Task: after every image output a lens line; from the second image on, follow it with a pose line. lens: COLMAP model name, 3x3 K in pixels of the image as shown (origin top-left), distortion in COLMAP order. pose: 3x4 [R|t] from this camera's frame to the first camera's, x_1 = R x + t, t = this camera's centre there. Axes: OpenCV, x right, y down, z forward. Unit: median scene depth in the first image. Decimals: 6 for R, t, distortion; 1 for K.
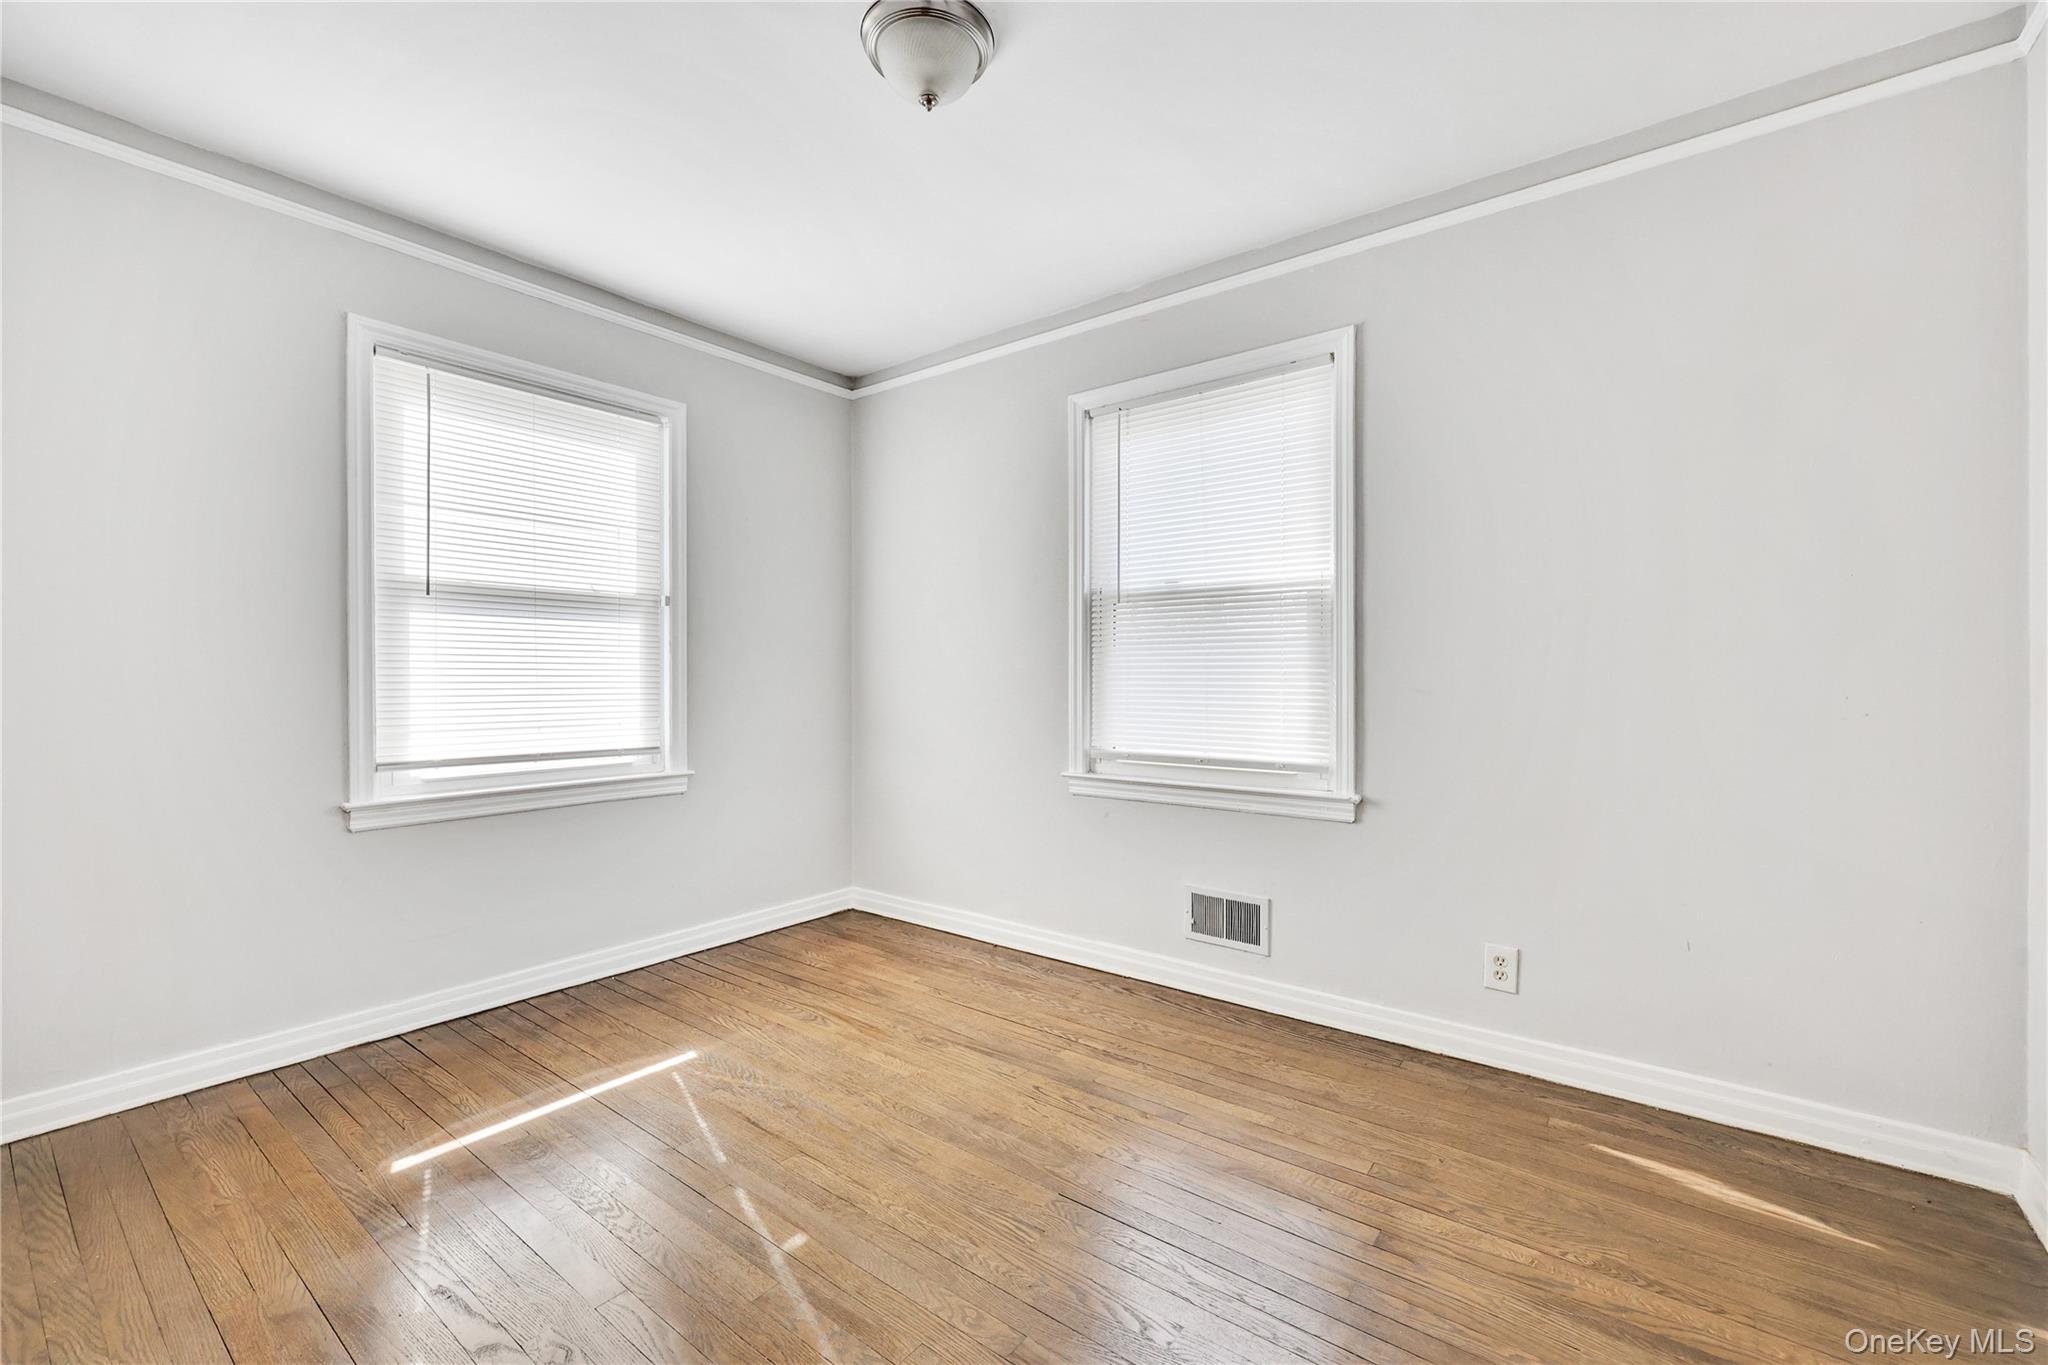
lens RADIAL K [[828.1, 0, 1031.9], [0, 828.1, 686.3], [0, 0, 1]] dist [0.003562, 0.000110]
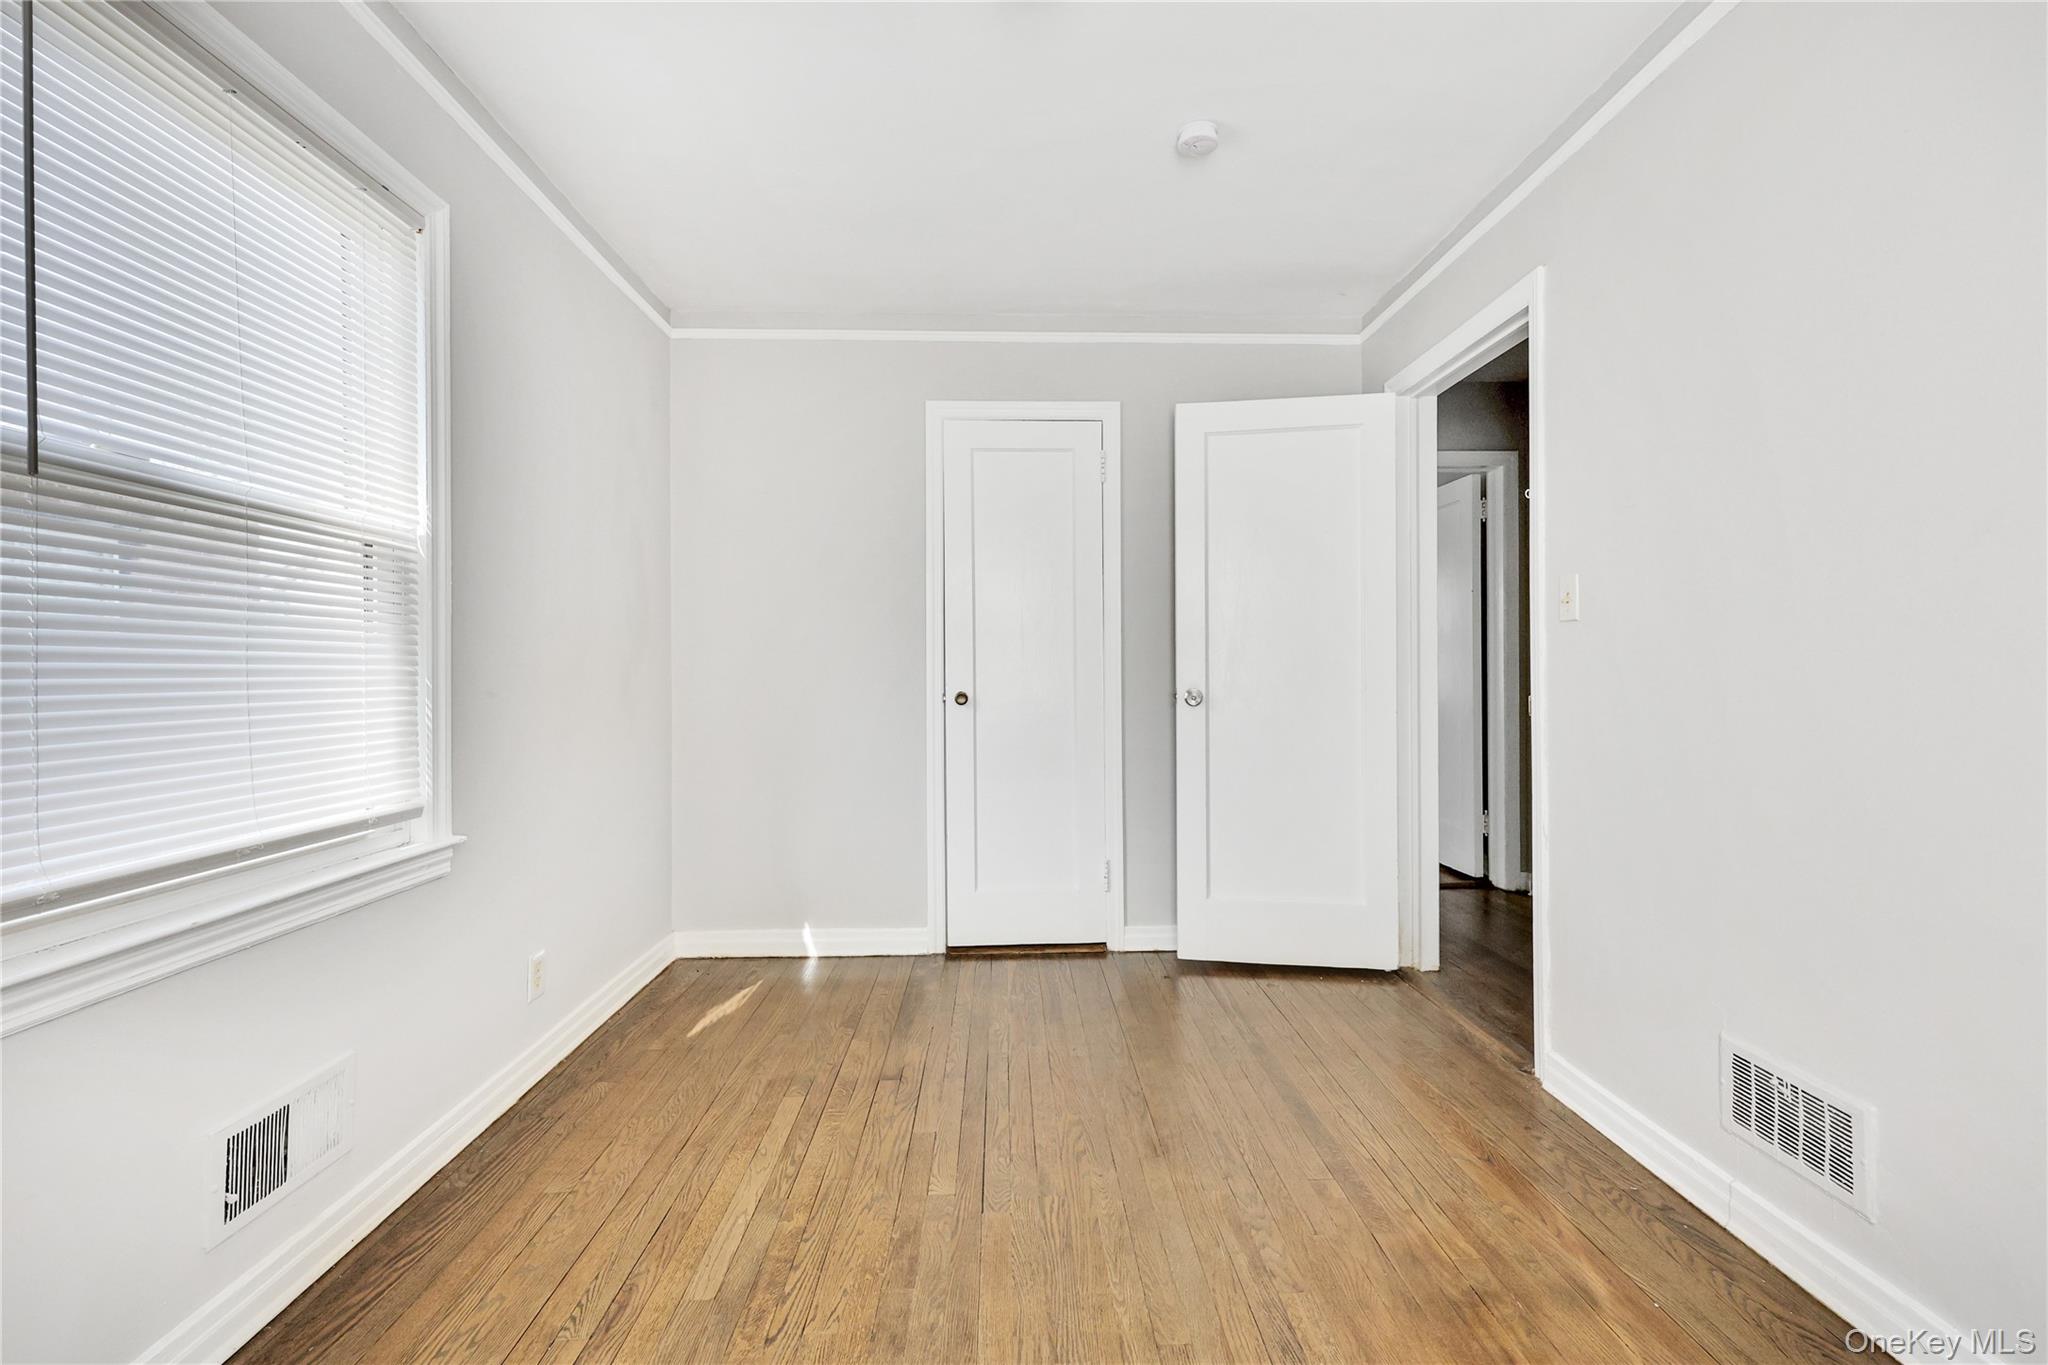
lens RADIAL K [[828.1, 0, 1029.7], [0, 828.1, 679.0], [0, 0, 1]] dist [0.003562, 0.000110]
pose [[-0.613317, -0.004127, 0.789826, -0.684647], [0.016505, 0.999701, 0.018040, -0.019600], [-0.789664, 0.024100, -0.613066, 1.386198]]
